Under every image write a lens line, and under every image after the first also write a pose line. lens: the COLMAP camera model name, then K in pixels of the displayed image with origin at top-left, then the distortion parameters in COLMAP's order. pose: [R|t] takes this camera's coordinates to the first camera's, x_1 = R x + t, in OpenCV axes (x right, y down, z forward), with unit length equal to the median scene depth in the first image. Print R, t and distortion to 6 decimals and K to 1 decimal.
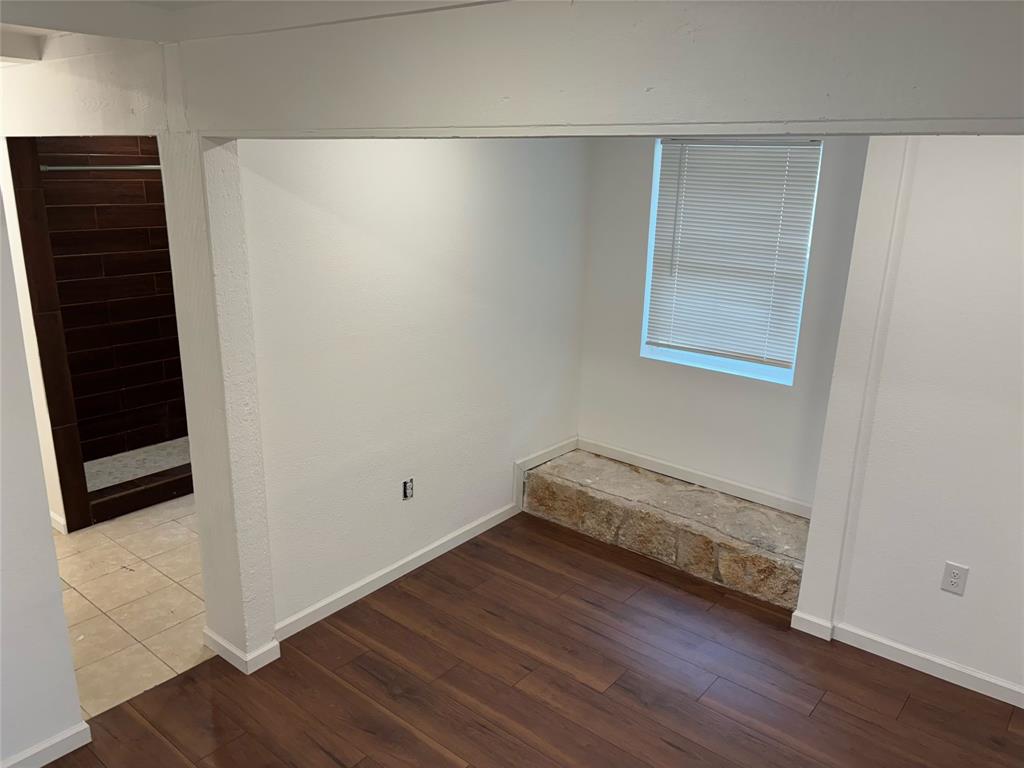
lens RADIAL K [[770.8, 0, 515.3], [0, 770.8, 388.4], [0, 0, 1]] dist [0.076191, 0.000107]
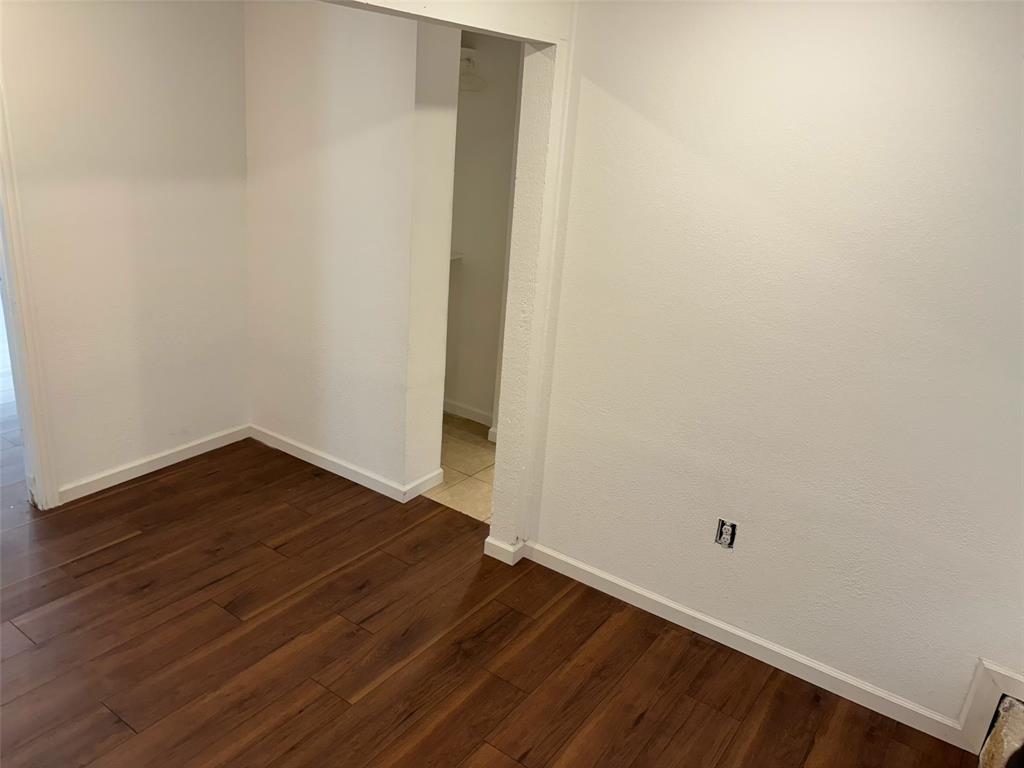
lens RADIAL K [[818.0, 0, 513.6], [0, 818.0, 382.2], [0, 0, 1]] dist [0.098842, -0.166394]
pose [[0.083988, 0.332728, -0.939275, 0.641000], [-0.354540, 0.890903, 0.283890, -0.179482], [0.931261, 0.309168, 0.192790, 0.733382]]
